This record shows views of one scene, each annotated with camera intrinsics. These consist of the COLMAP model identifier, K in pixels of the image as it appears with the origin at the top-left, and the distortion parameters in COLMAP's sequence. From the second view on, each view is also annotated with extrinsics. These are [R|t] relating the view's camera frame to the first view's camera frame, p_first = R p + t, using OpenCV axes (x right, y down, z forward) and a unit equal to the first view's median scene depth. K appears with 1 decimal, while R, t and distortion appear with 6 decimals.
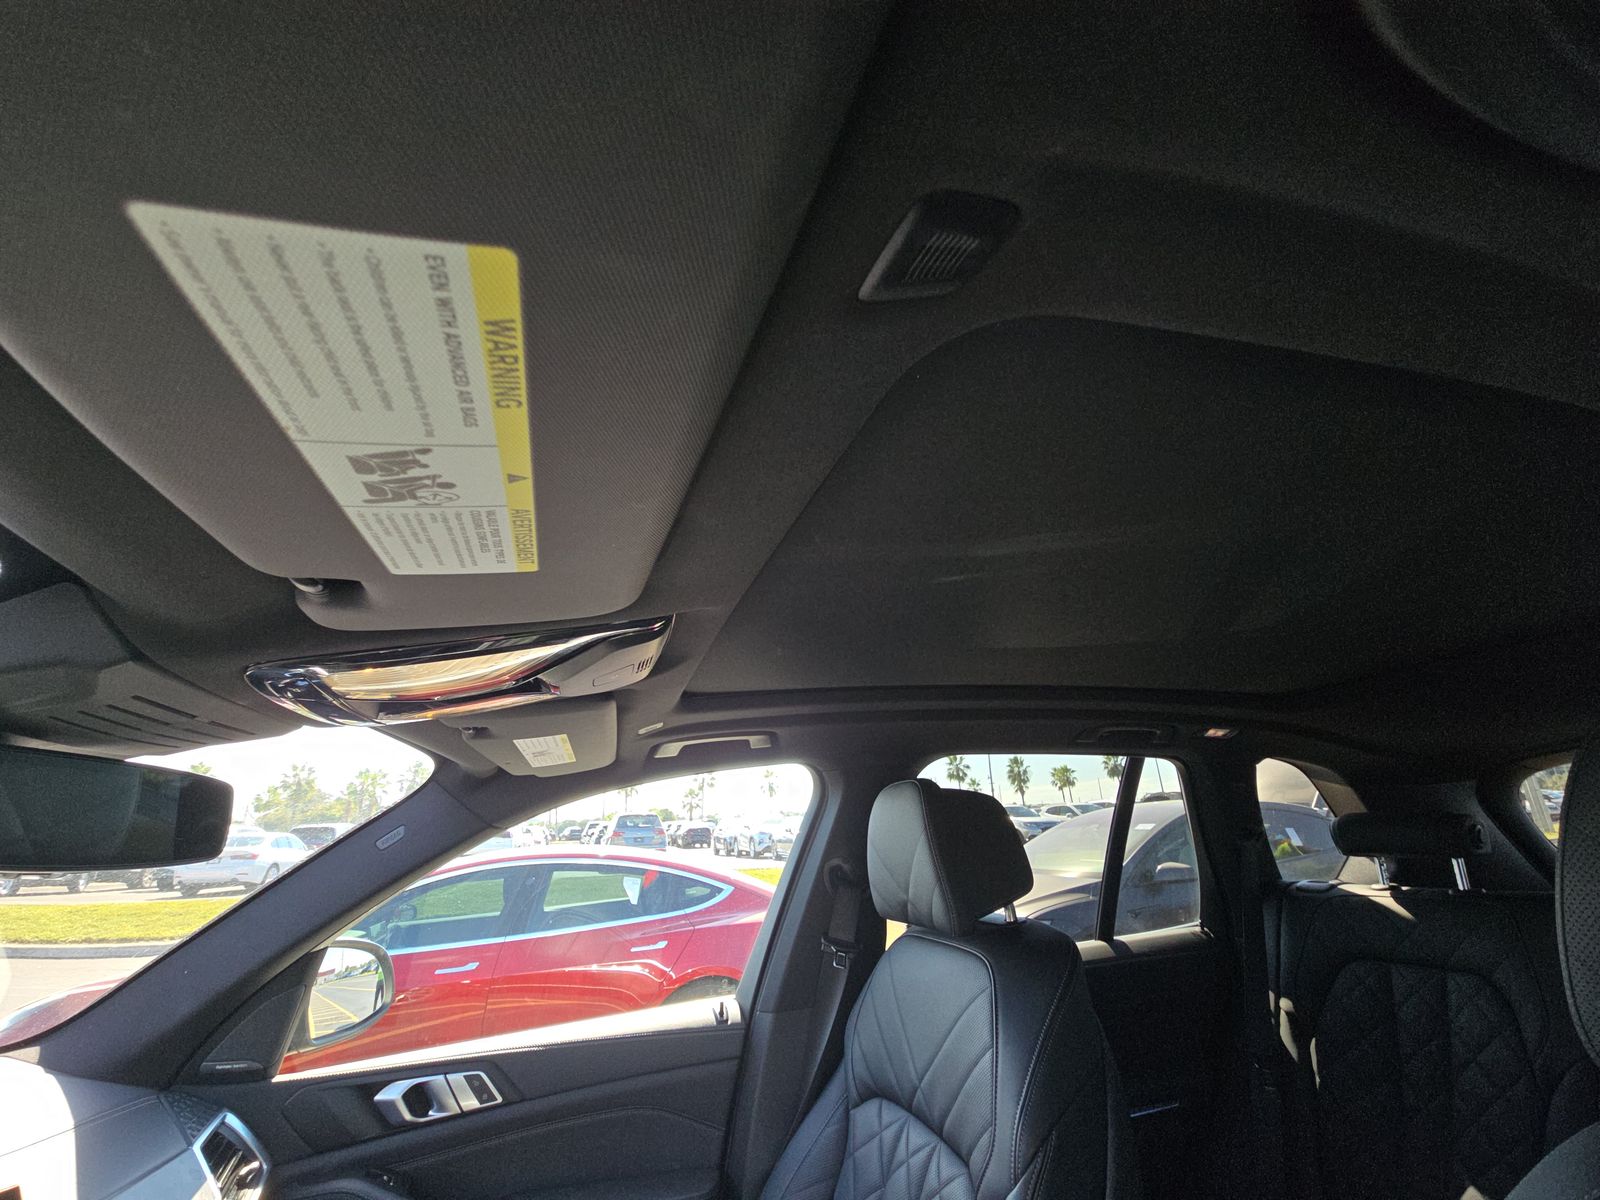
lens RADIAL K [[651.3, 0, 804.0], [0, 651.3, 592.5], [0, 0, 1]] dist [0.012011, -0.008842]
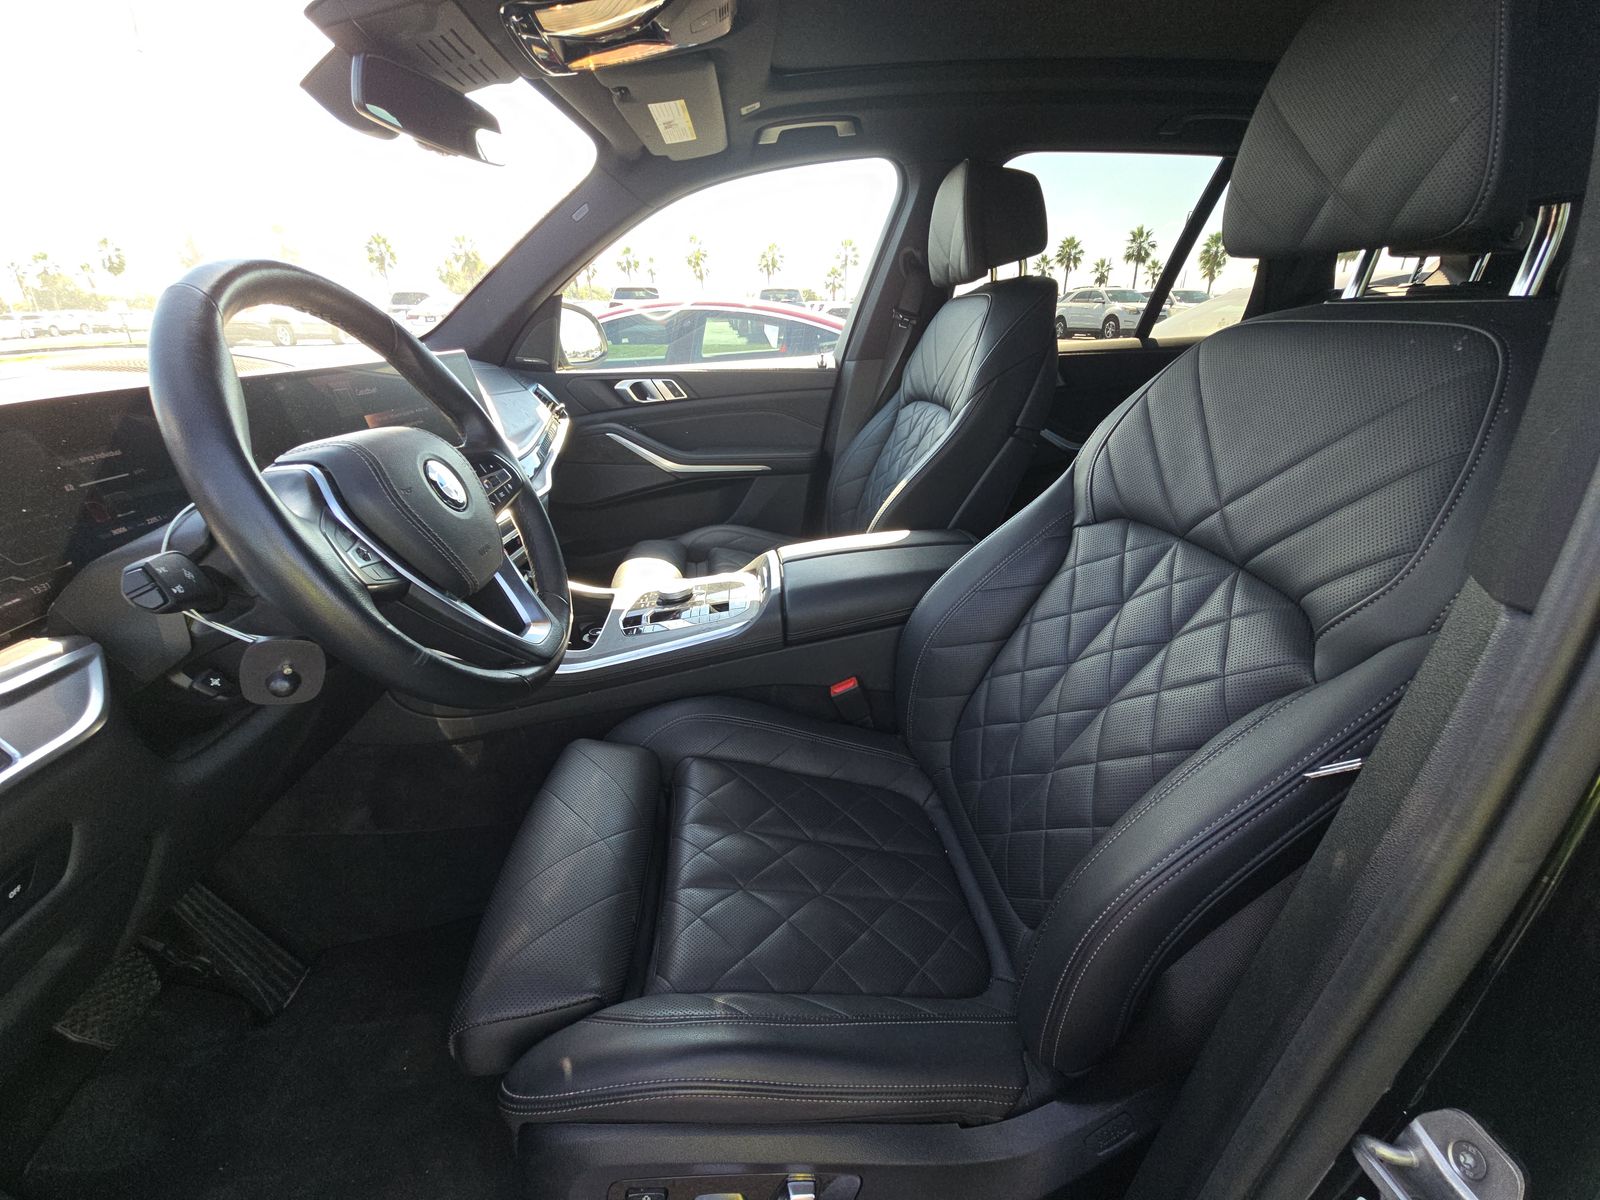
lens RADIAL K [[651.3, 0, 804.0], [0, 651.3, 592.5], [0, 0, 1]] dist [0.012011, -0.008842]
pose [[0.978549, 0.105826, -0.176756, 0.161380], [0.043101, 0.733827, 0.677967, 0.042135], [0.201455, -0.671043, 0.713525, -0.426357]]
